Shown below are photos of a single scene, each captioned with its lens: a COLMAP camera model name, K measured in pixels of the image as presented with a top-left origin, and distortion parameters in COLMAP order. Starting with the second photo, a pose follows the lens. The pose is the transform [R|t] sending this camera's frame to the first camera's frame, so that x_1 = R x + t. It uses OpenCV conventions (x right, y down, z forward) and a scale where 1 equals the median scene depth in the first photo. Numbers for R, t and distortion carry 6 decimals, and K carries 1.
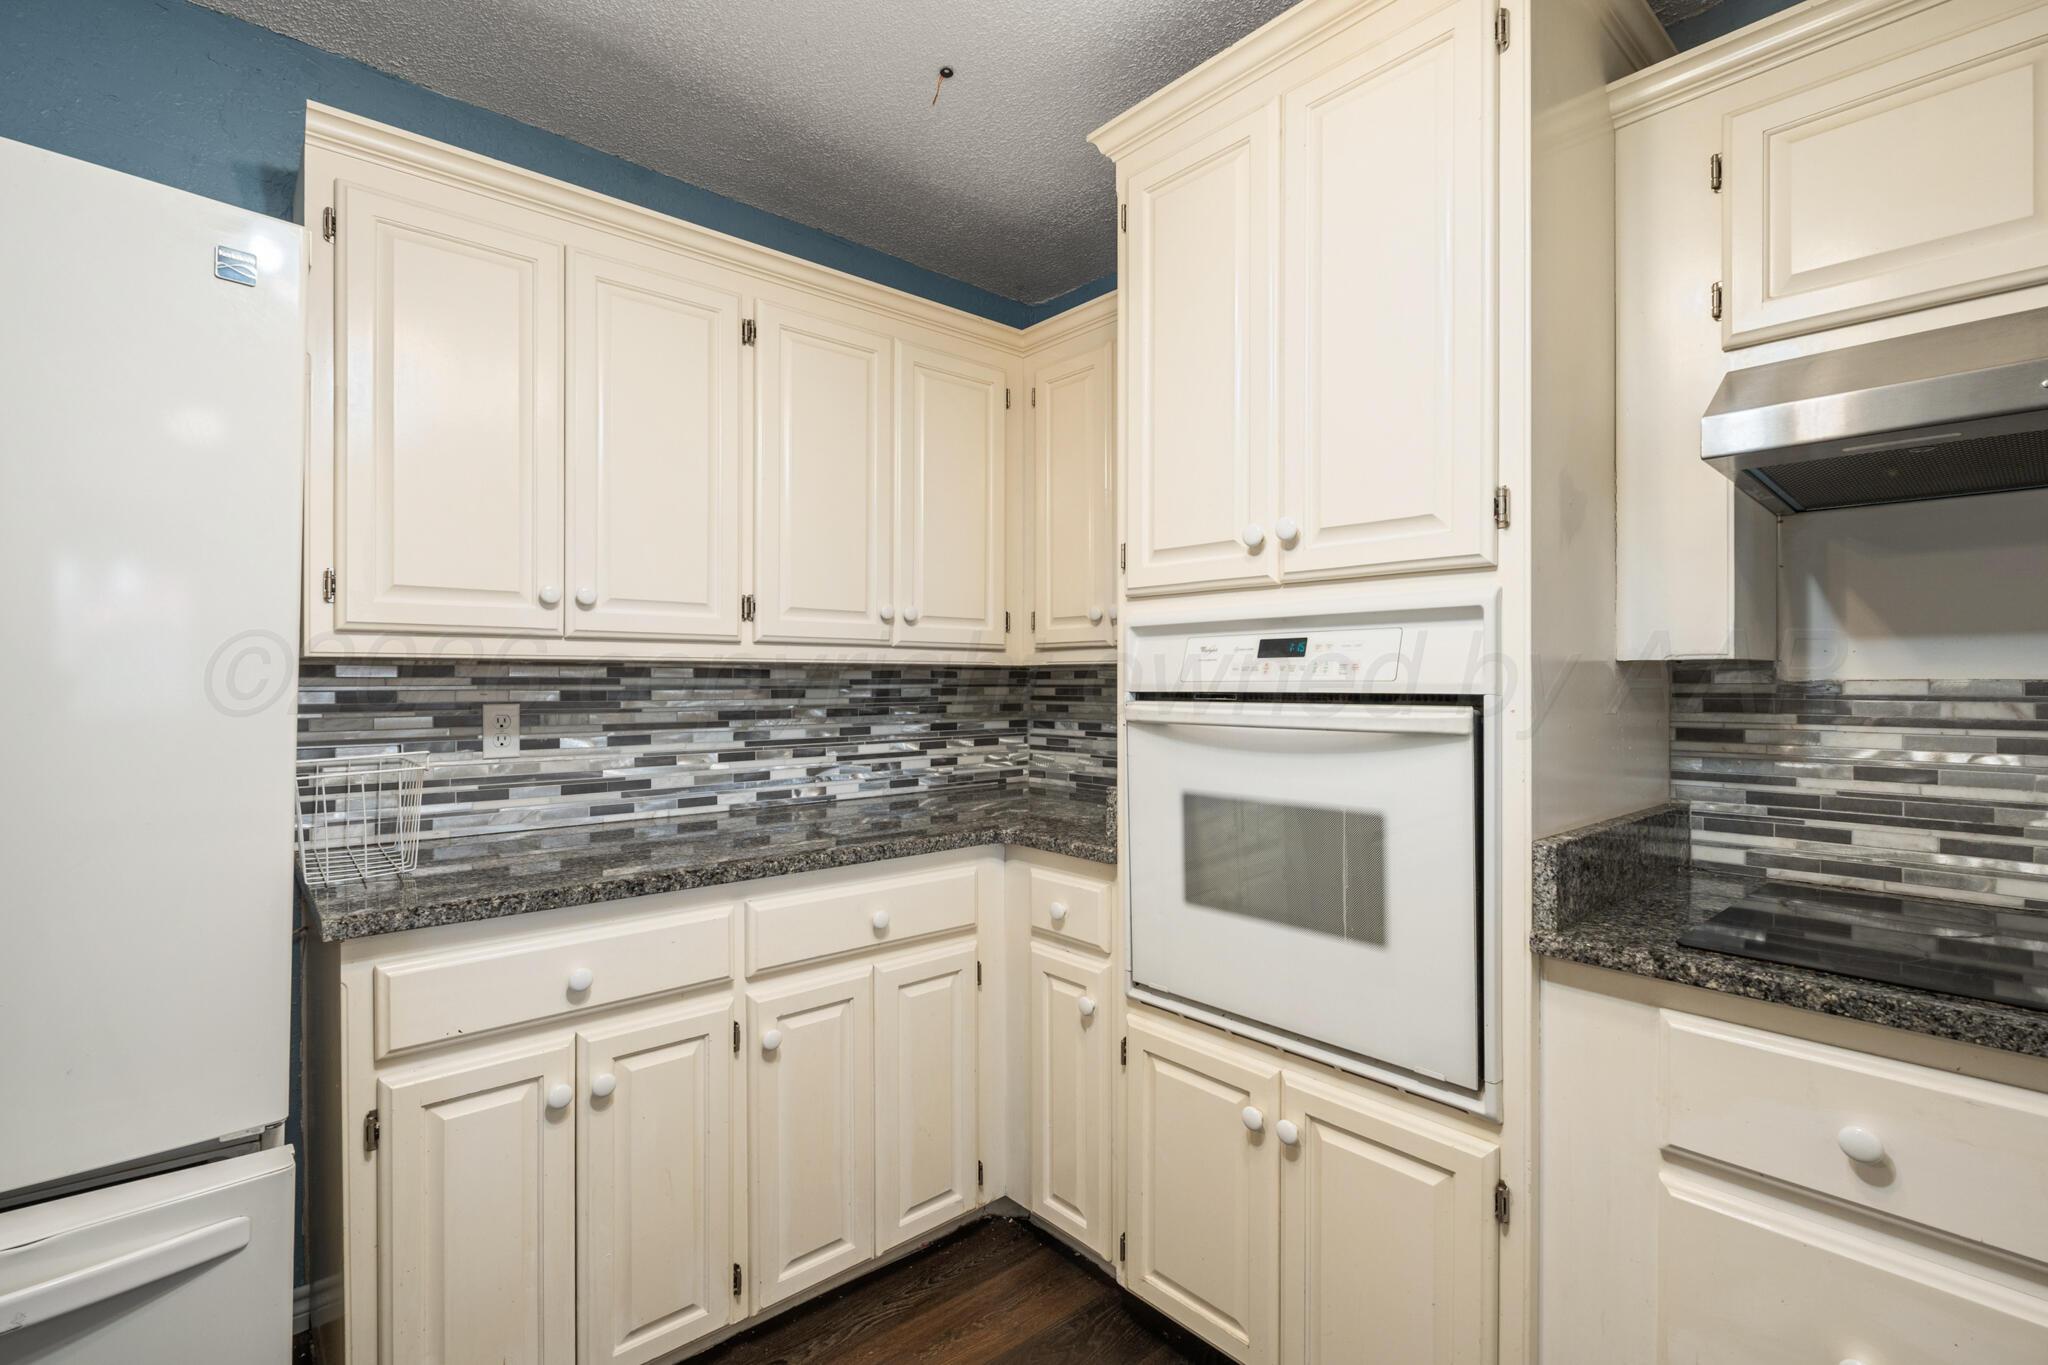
lens RADIAL K [[916.1, 0, 1035.4], [0, 916.1, 684.6], [0, 0, 1]] dist [-0.003414, -0.001378]
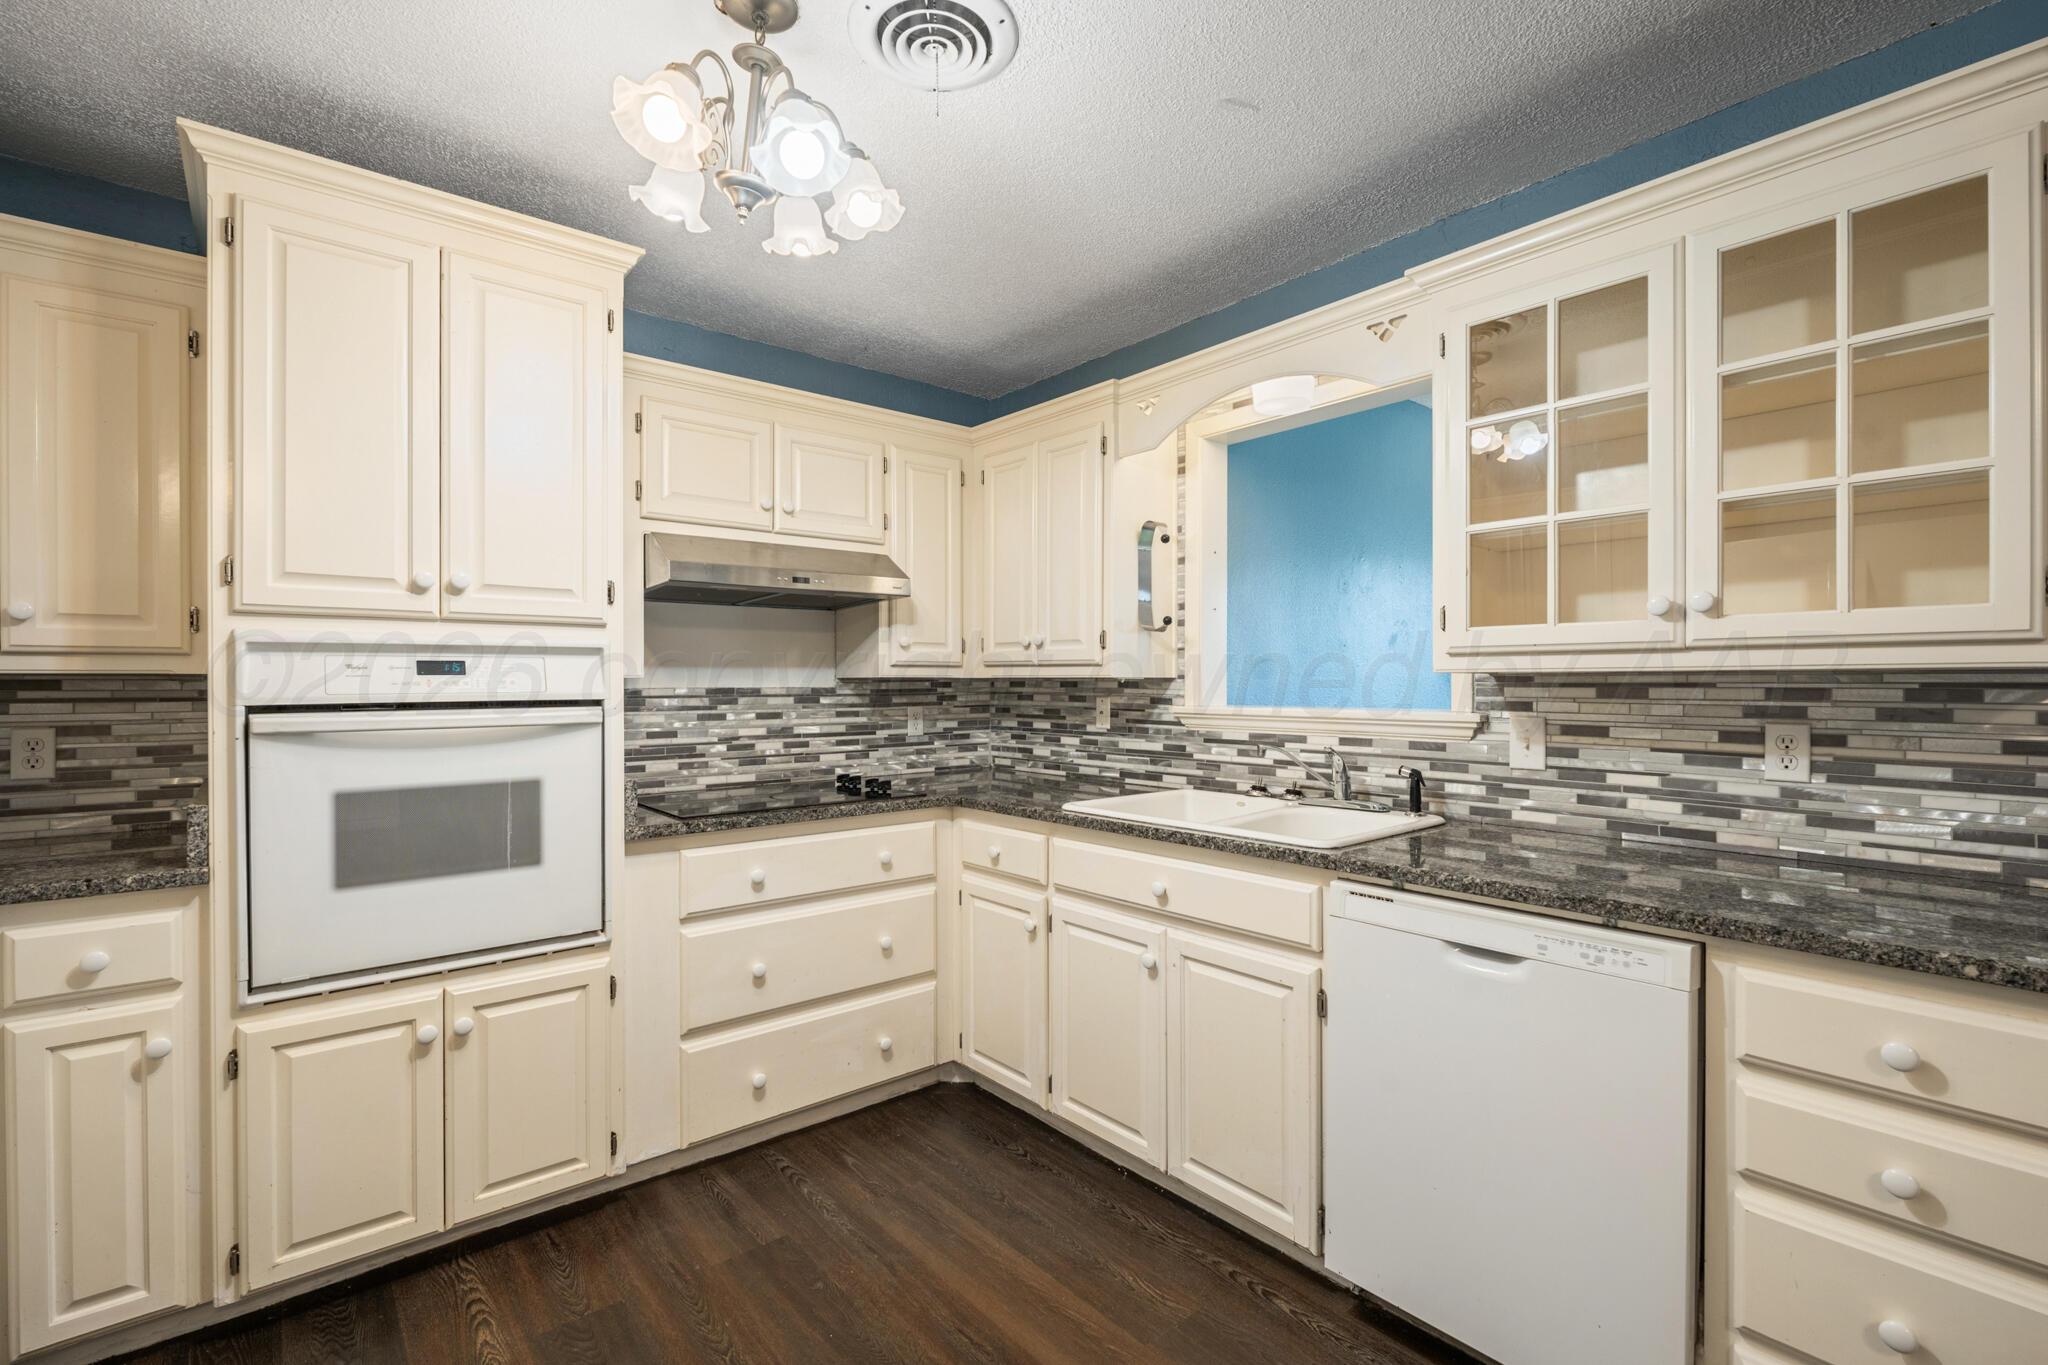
lens RADIAL K [[916.1, 0, 1022.7], [0, 916.1, 681.5], [0, 0, 1]] dist [-0.003414, -0.001378]
pose [[0.037251, -0.003599, 0.999299, -1.010276], [0.003545, 0.999988, 0.003469, -0.022076], [-0.999300, 0.003413, 0.037264, 0.116381]]
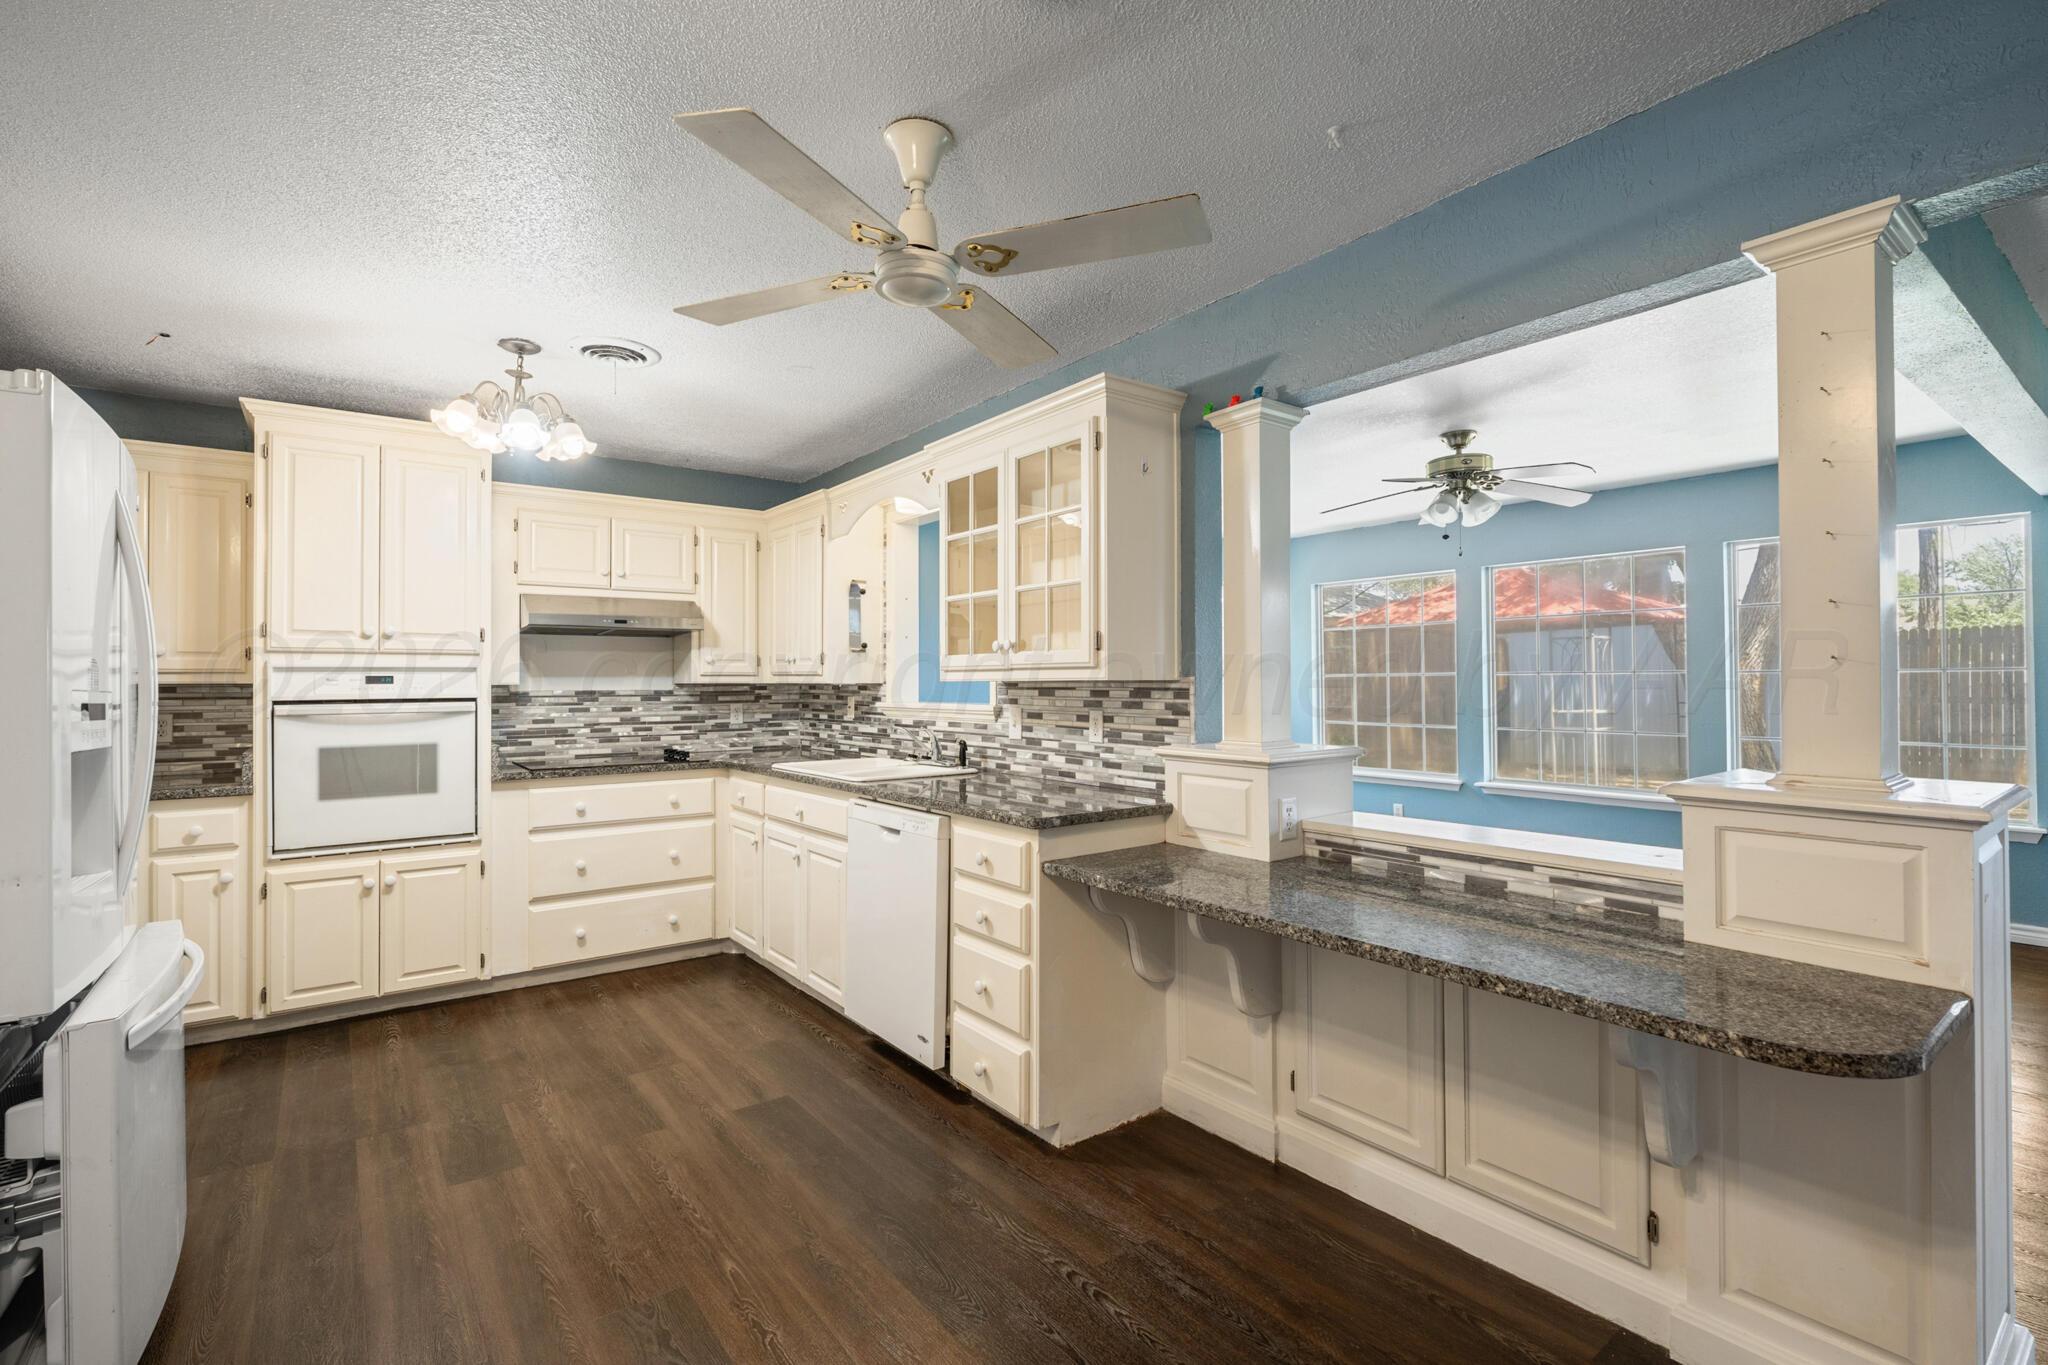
lens RADIAL K [[916.1, 0, 1006.8], [0, 916.1, 673.4], [0, 0, 1]] dist [-0.003414, -0.001378]
pose [[0.092184, 0.006905, 0.995718, -1.909694], [0.005247, 0.999959, -0.007420, -0.030454], [-0.995728, 0.005908, 0.092144, -0.812286]]
